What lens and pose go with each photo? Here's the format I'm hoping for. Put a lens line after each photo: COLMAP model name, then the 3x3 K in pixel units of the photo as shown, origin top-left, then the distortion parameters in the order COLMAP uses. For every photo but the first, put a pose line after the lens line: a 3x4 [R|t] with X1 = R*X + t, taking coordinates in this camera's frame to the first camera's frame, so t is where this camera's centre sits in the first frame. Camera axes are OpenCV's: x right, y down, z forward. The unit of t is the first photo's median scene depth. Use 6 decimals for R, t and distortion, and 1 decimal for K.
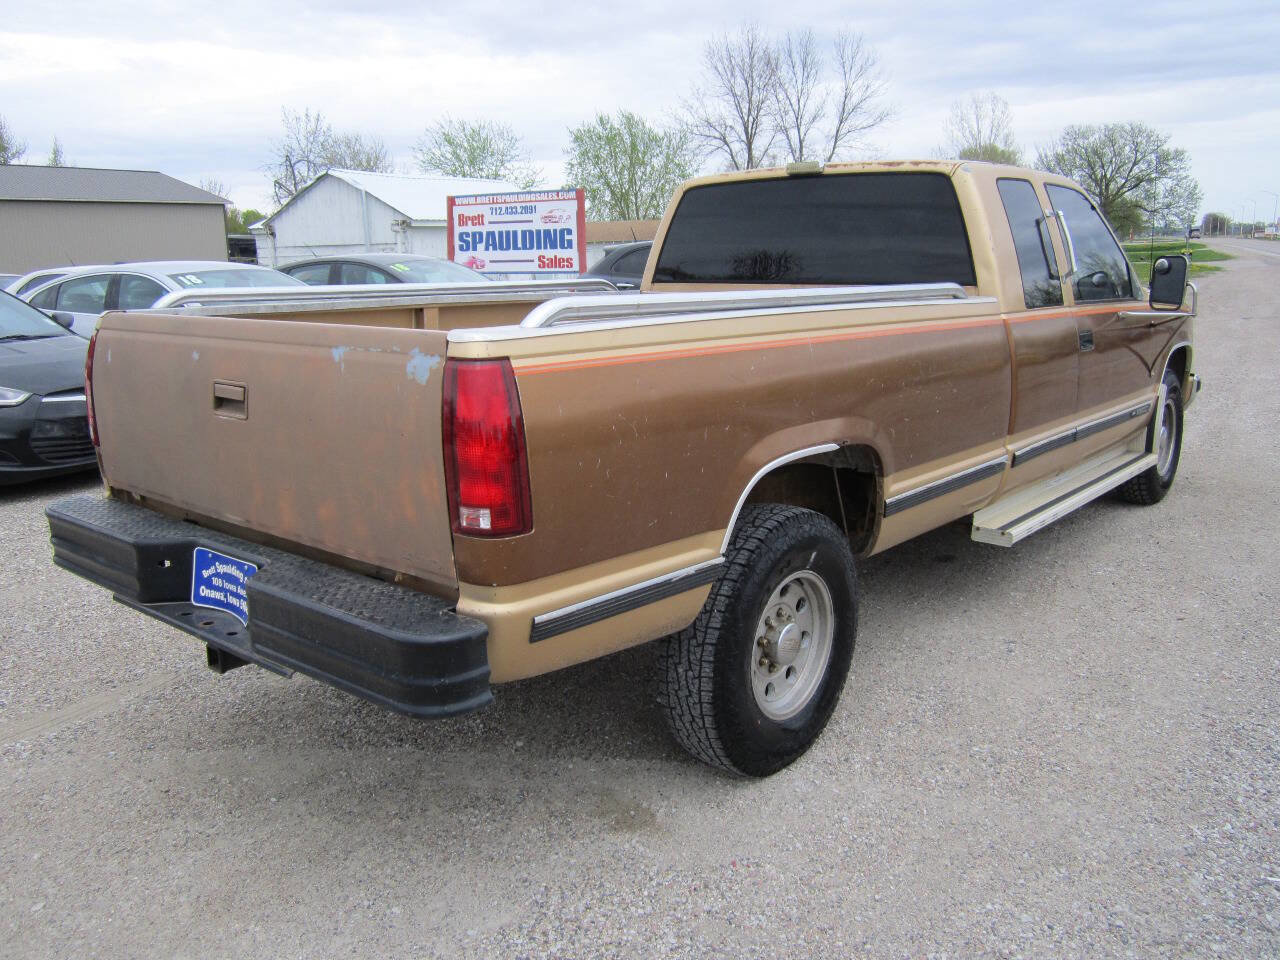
lens RADIAL K [[1067.9, 0, 619.1], [0, 1067.9, 471.3], [0, 0, 1]] dist [-0.039897, 0.008506]
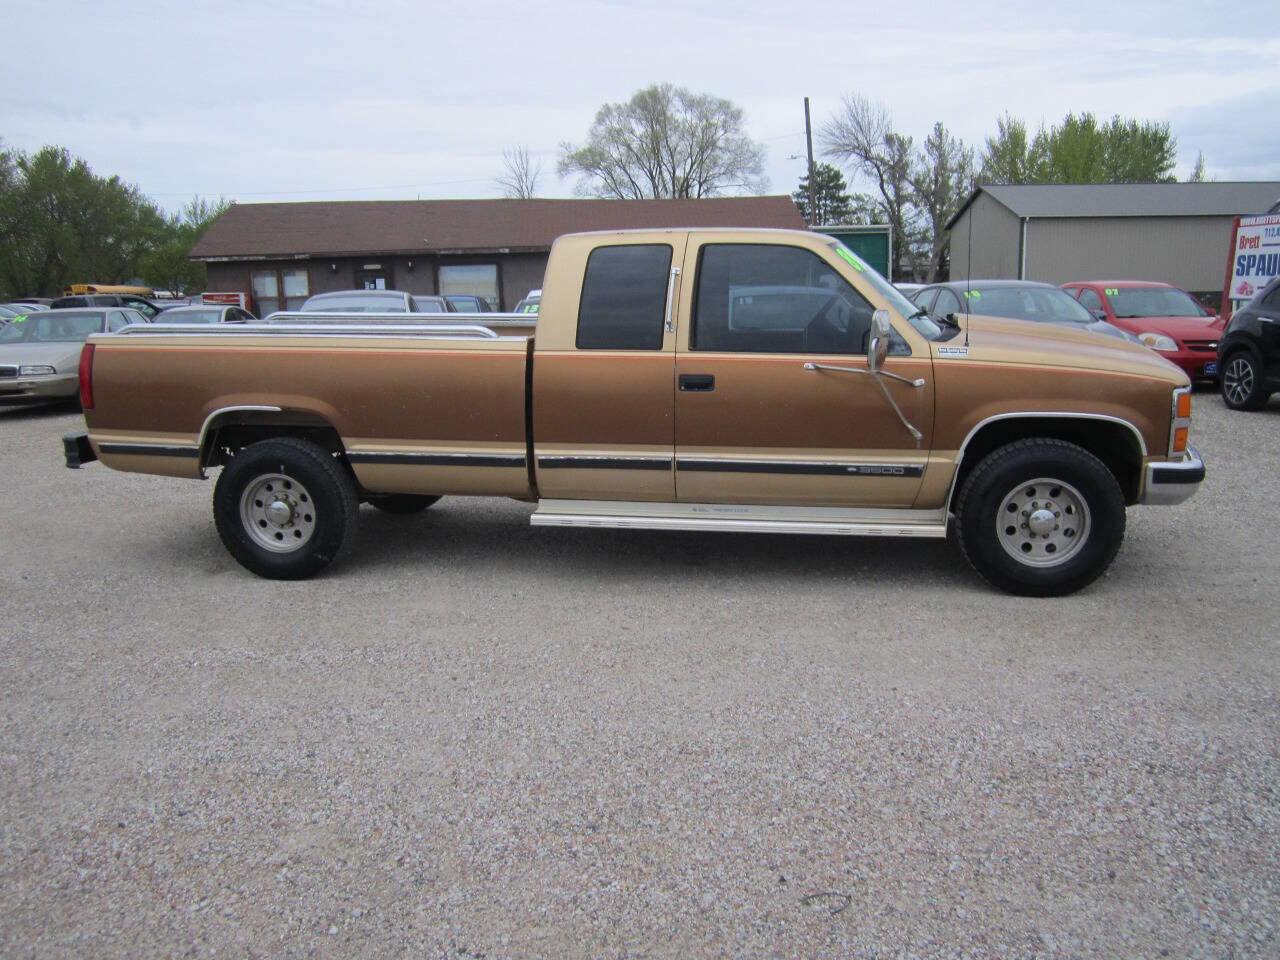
lens RADIAL K [[1067.9, 0, 631.5], [0, 1067.9, 466.0], [0, 0, 1]] dist [-0.039897, 0.008506]
pose [[0.514509, 0.152353, -0.843842, 0.376673], [-0.164215, 0.983382, 0.077421, -0.030548], [0.841614, 0.098738, 0.530978, 0.096936]]
